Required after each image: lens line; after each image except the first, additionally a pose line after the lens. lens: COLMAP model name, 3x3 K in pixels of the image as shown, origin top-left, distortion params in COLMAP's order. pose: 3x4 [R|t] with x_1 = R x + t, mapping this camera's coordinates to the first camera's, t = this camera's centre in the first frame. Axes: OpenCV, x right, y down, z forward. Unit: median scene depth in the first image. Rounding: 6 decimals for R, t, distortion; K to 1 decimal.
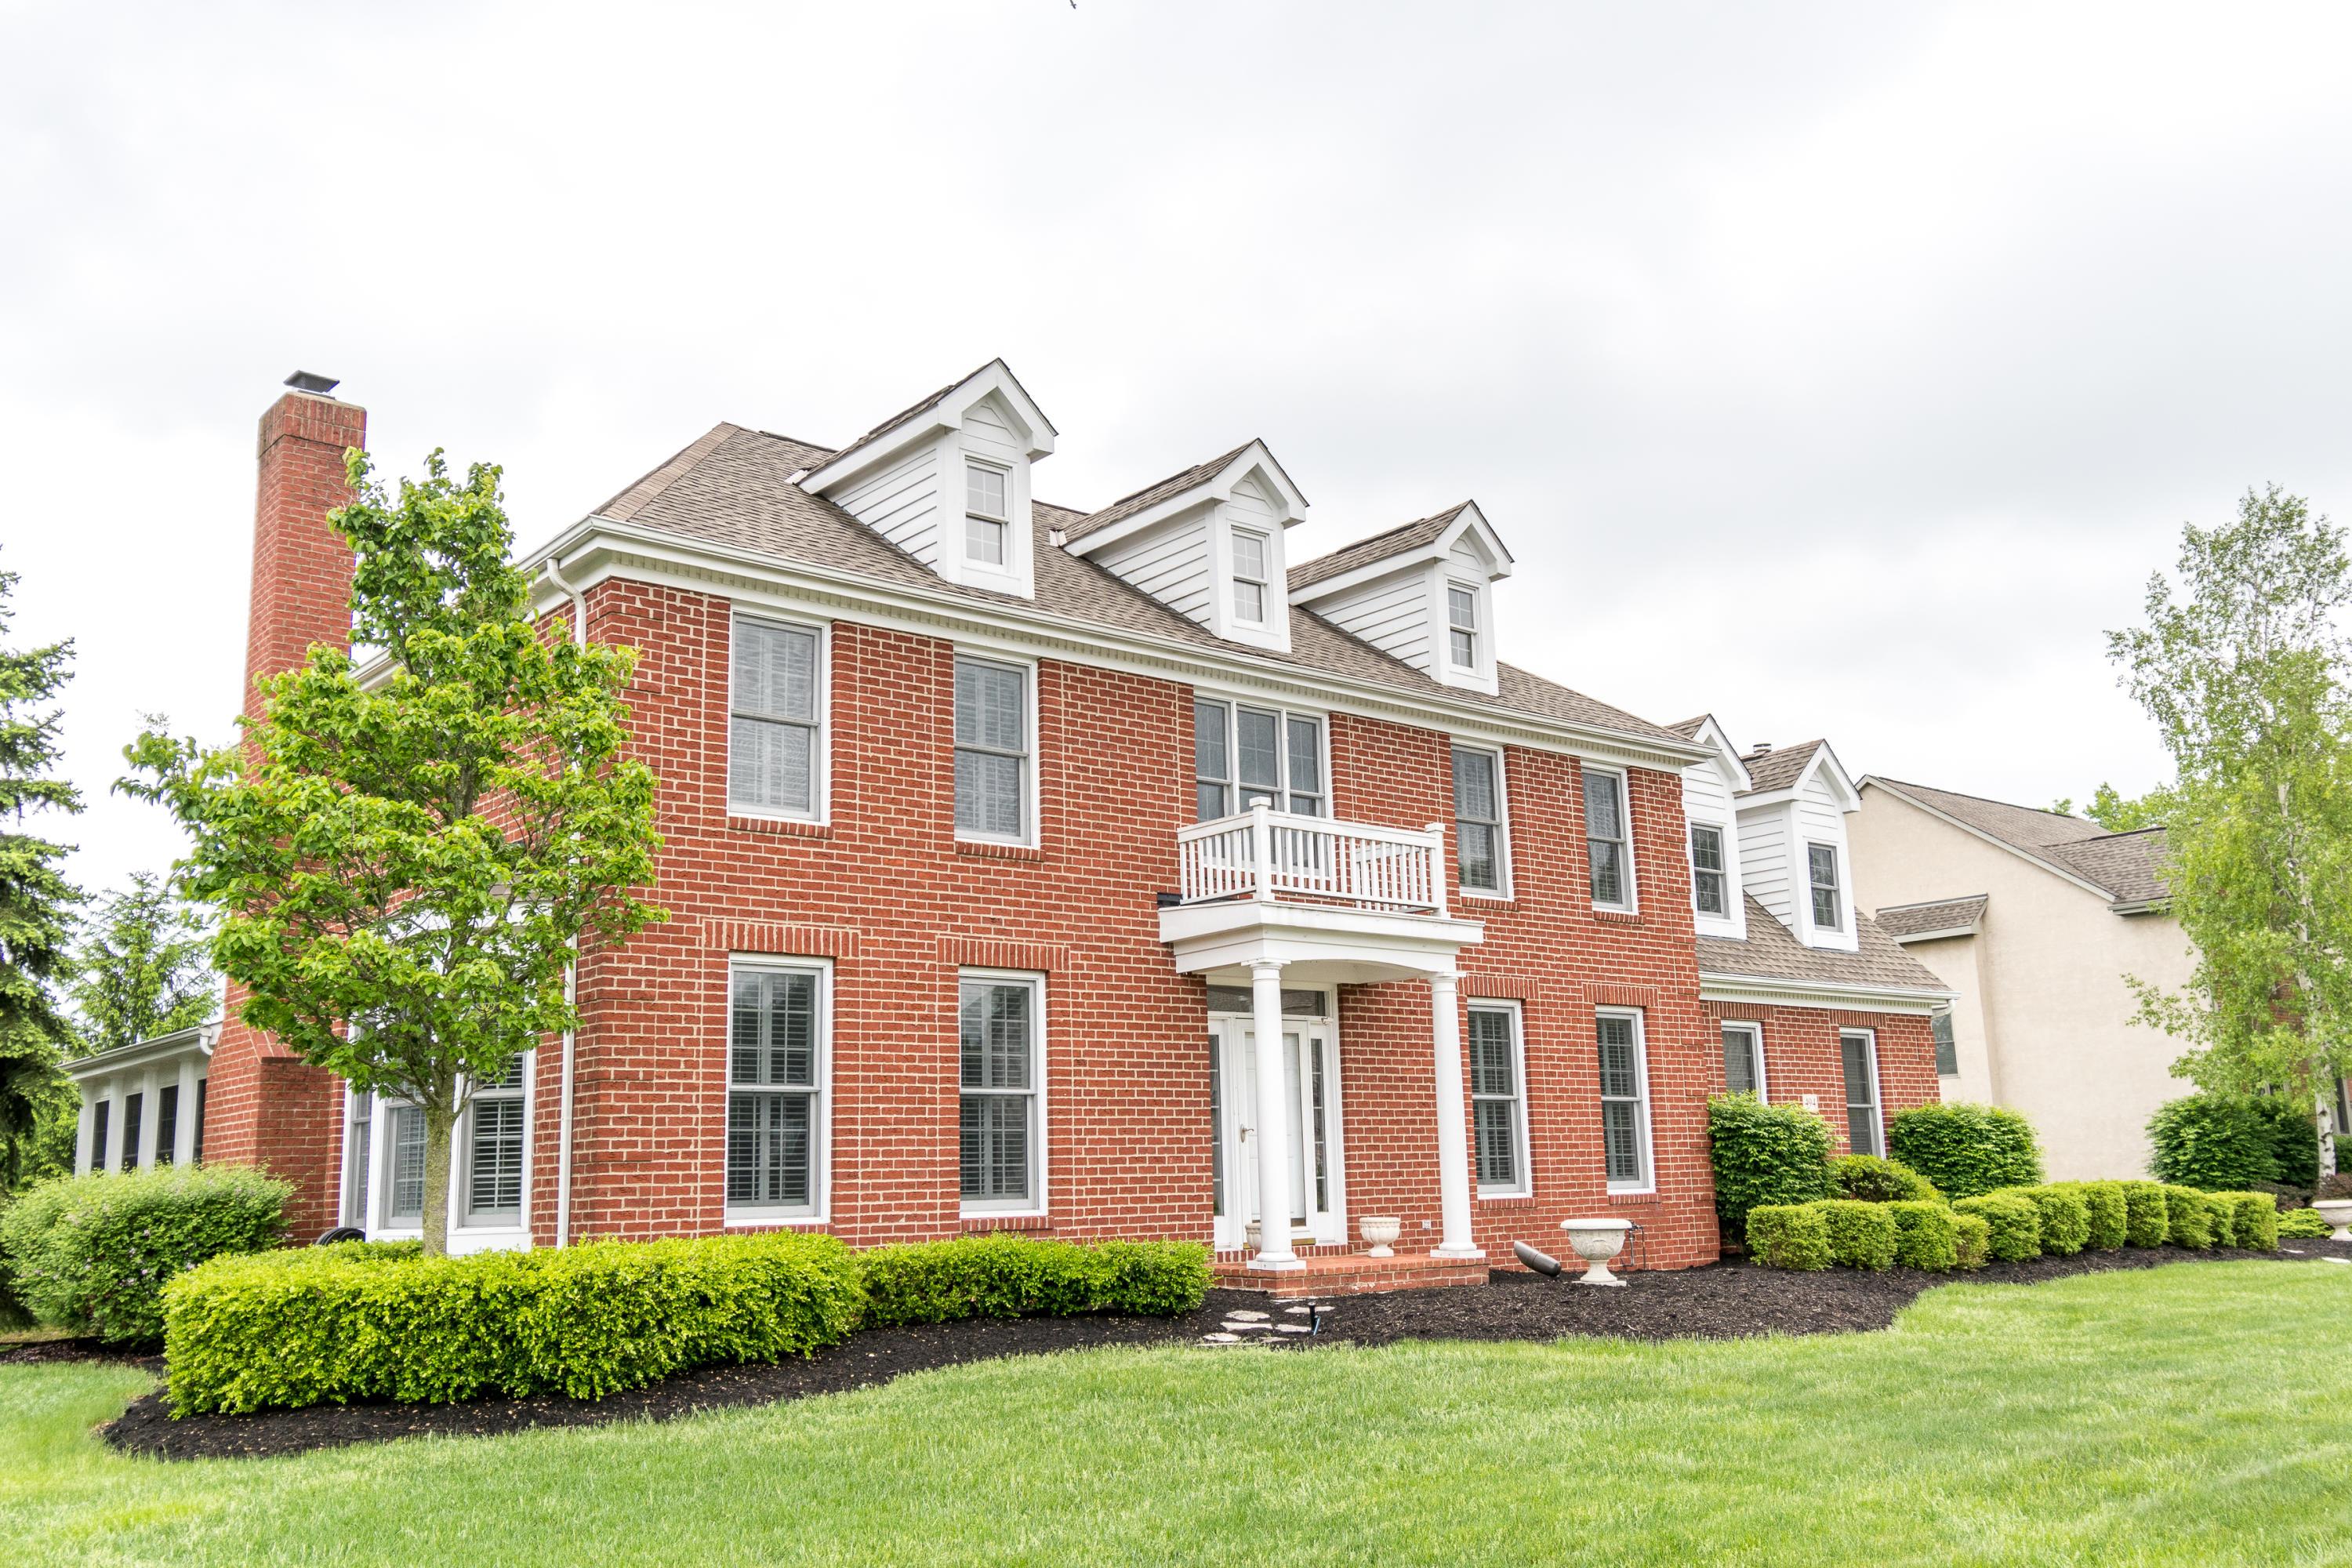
lens RADIAL K [[2038.1, 0, 1176.0], [0, 2038.1, 784.0], [0, 0, 1]] dist [-0.004789, -0.004635]
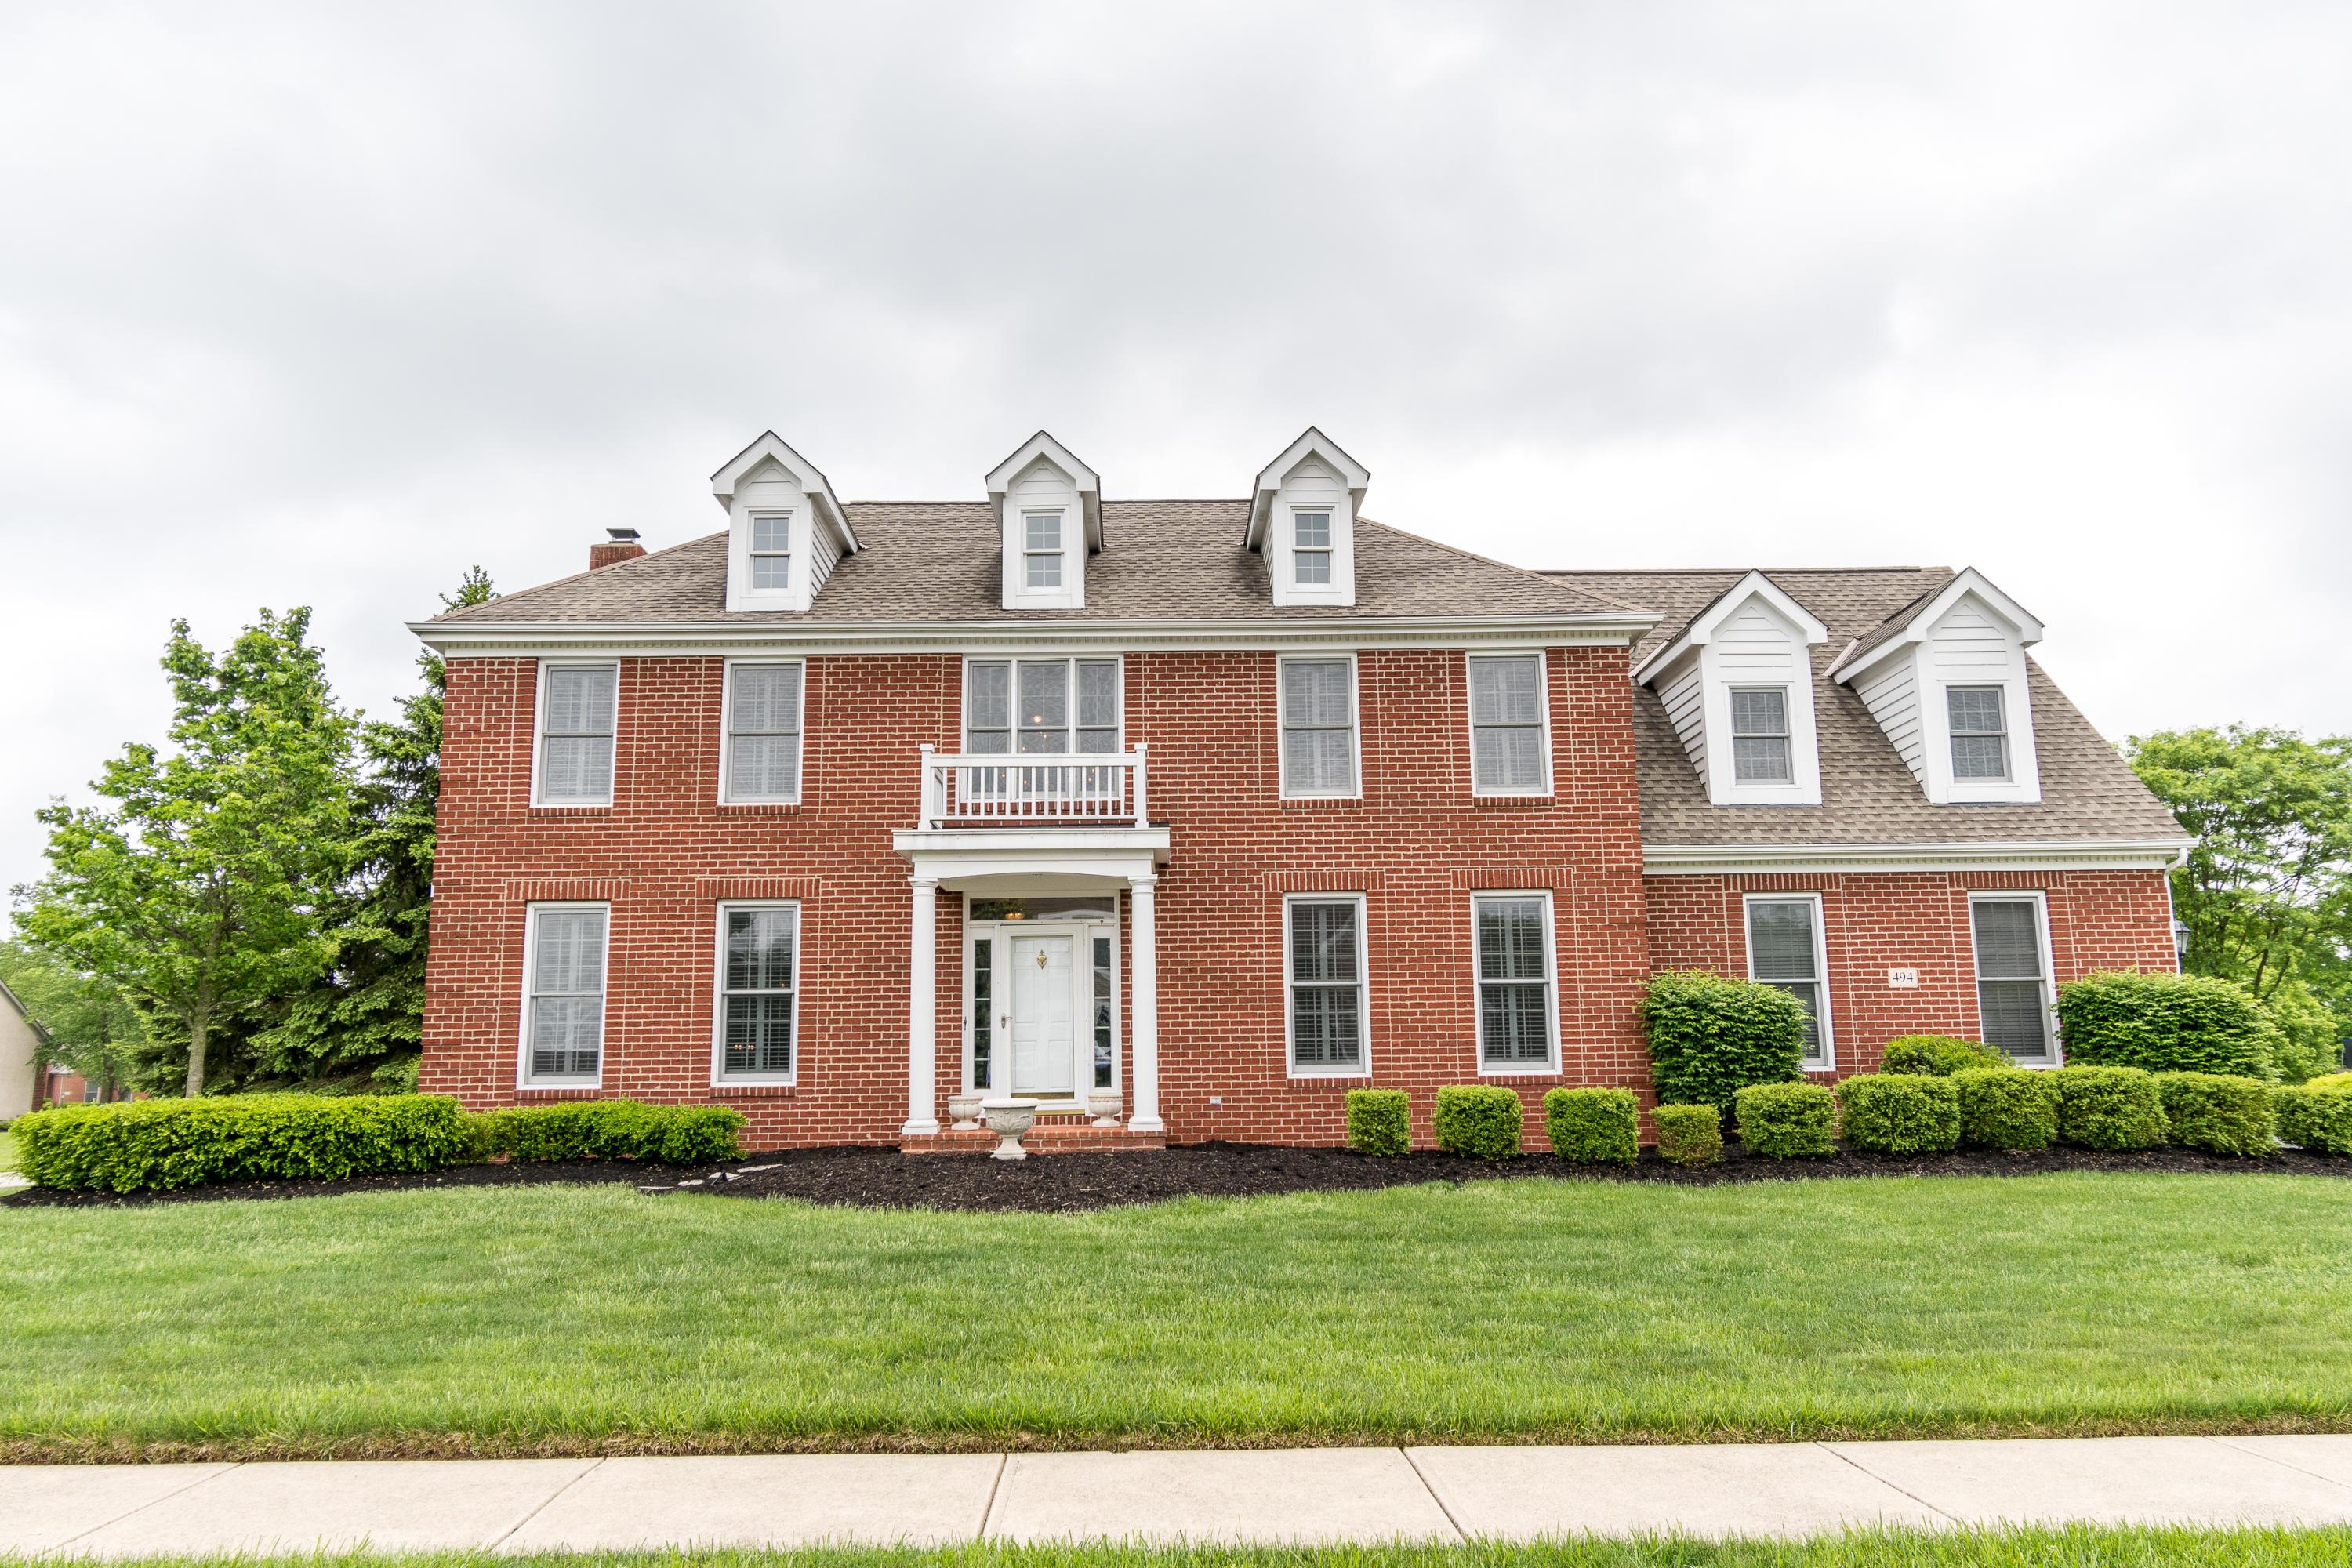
lens RADIAL K [[1612.8, 0, 1176.0], [0, 1612.8, 784.0], [0, 0, 1]] dist [-0.003730, -0.003935]
pose [[0.766519, -0.096091, -0.634993, 0.730024], [0.119077, 0.992864, -0.006504, 0.051672], [0.631086, -0.070628, 0.772491, 0.342953]]
